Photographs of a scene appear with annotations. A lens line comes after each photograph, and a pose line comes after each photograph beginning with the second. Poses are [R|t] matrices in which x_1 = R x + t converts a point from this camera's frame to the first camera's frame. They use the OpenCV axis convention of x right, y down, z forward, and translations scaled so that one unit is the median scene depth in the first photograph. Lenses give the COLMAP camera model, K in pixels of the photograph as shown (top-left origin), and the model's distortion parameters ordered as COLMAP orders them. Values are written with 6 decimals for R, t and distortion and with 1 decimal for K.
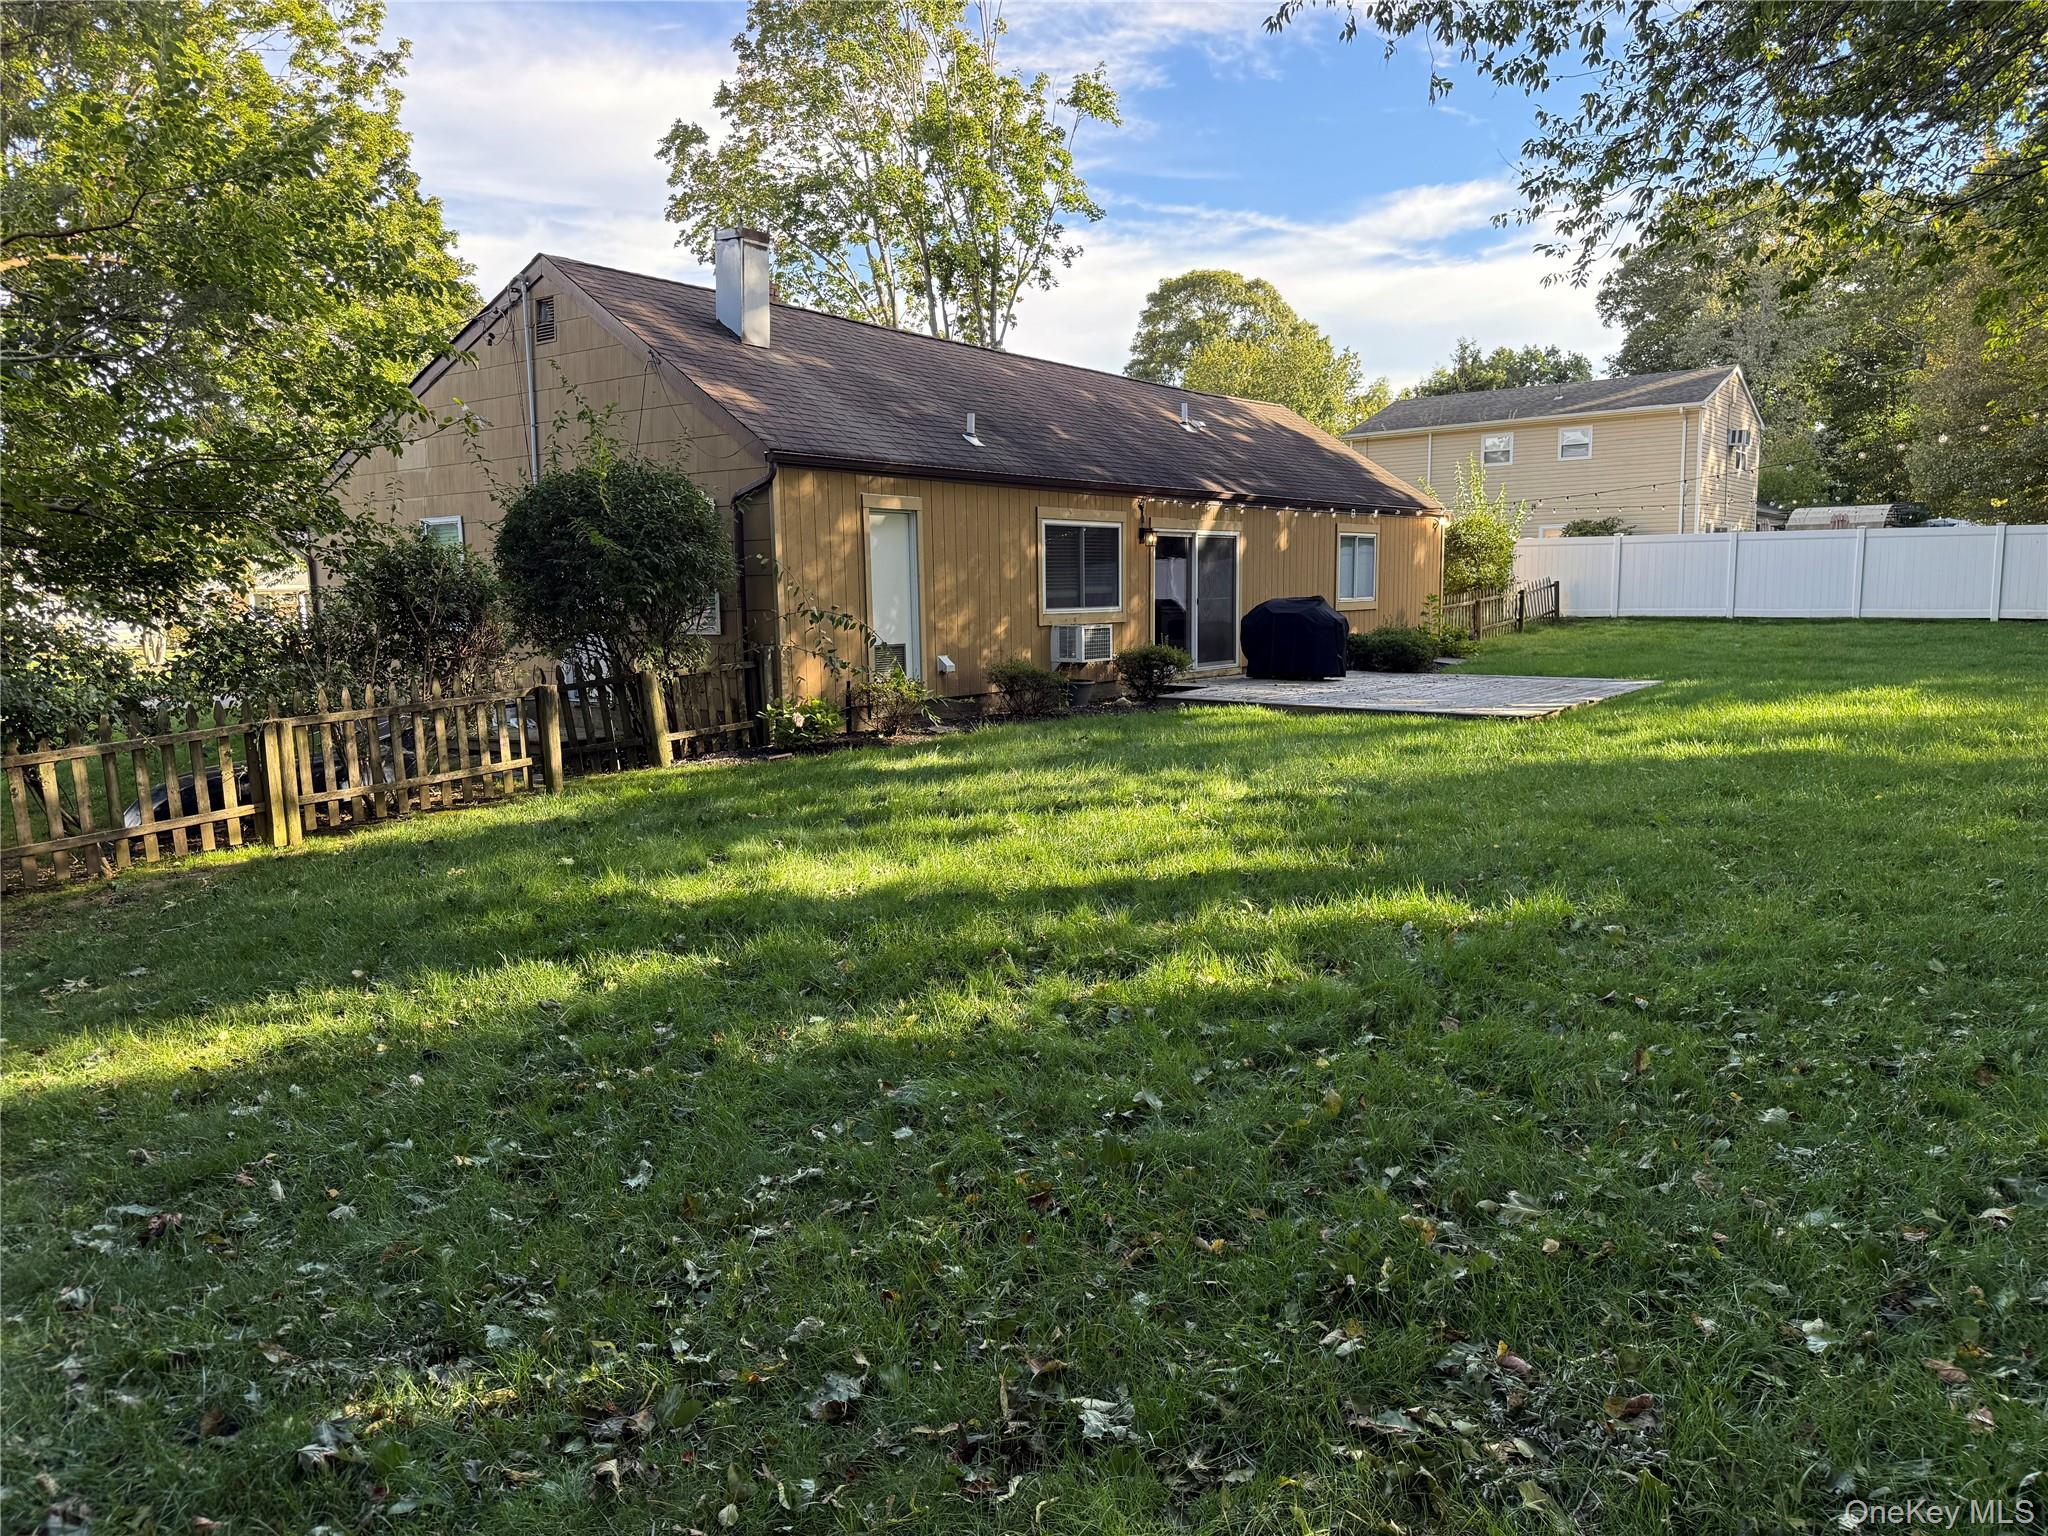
lens RADIAL K [[1428.1, 0, 1025.4], [0, 1428.1, 767.1], [0, 0, 1]] dist [0.032369, -0.045950]
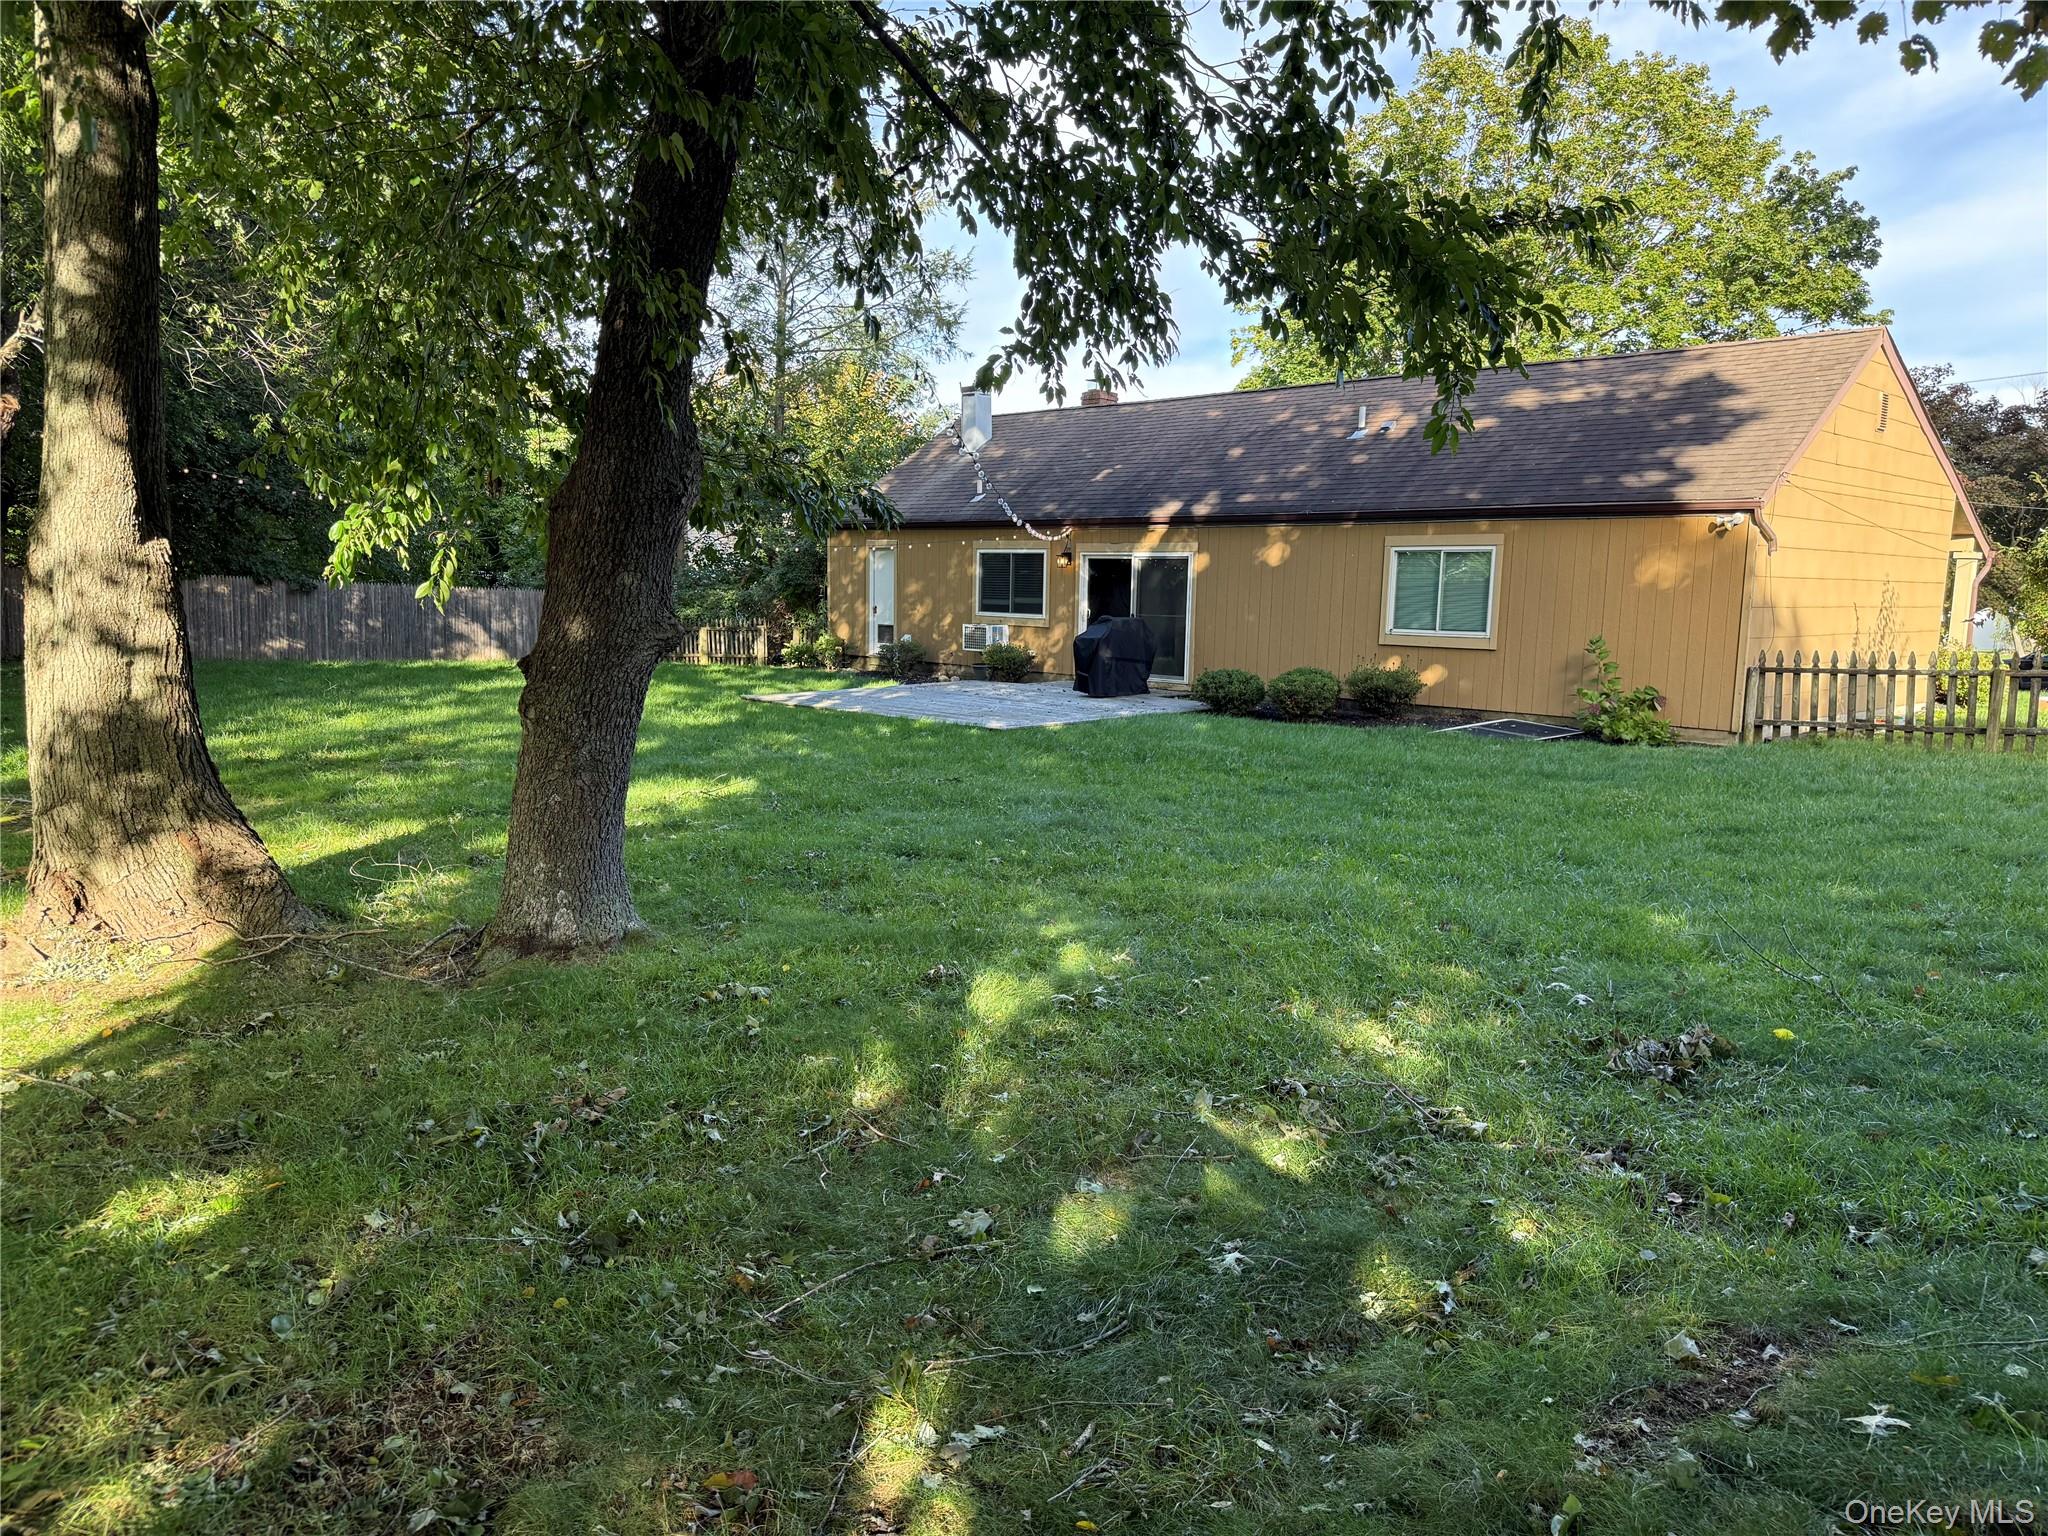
lens RADIAL K [[1428.1, 0, 1024.1], [0, 1428.1, 771.0], [0, 0, 1]] dist [0.032369, -0.045950]
pose [[-0.143065, 0.118299, -0.982618, 1.246652], [-0.164606, 0.976159, 0.141487, -0.142774], [0.975929, 0.181986, -0.120182, 1.078029]]
